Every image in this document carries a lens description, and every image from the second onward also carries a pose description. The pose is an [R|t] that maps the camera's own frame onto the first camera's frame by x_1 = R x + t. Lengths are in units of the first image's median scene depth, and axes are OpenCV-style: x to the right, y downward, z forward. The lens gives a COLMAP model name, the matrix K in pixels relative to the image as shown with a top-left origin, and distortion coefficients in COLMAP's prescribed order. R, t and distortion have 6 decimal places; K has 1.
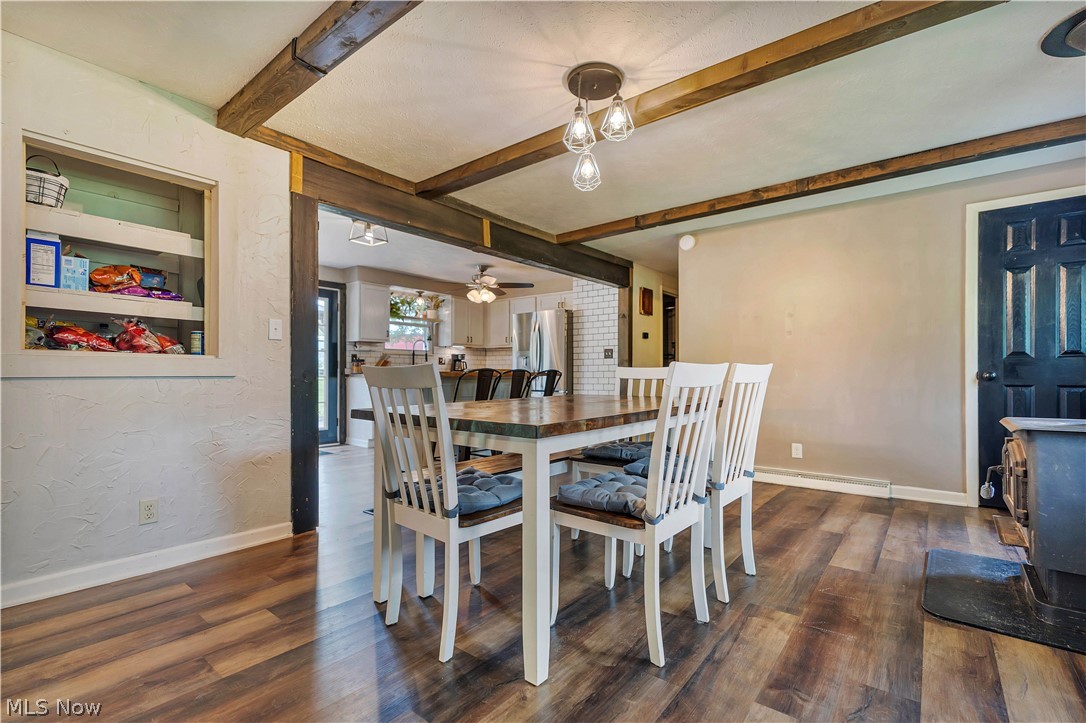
lens RADIAL K [[492.0, 0, 548.3], [0, 492.0, 368.3], [0, 0, 1]] dist [-0.004134, 0.000858]
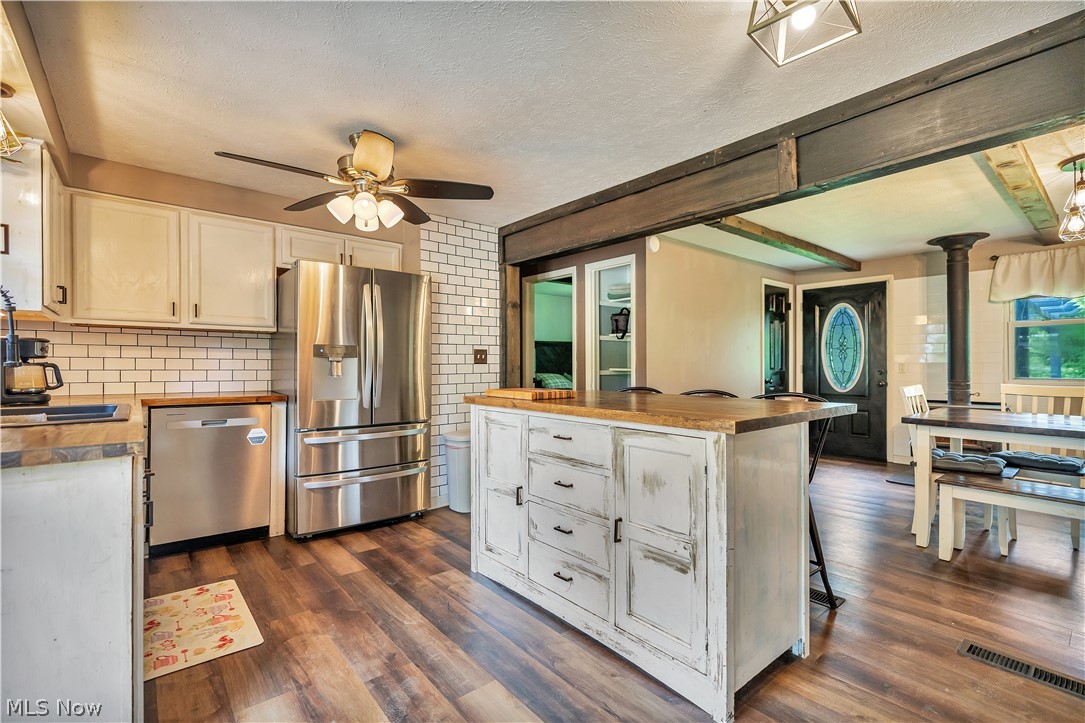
lens RADIAL K [[491.5, 0, 547.4], [0, 491.5, 353.3], [0, 0, 1]] dist [-0.004134, 0.000858]
pose [[0.187001, 0.021667, 0.982121, -0.503092], [-0.010315, 0.999745, -0.020092, -0.020985], [-0.982306, -0.006373, 0.187177, 0.761461]]
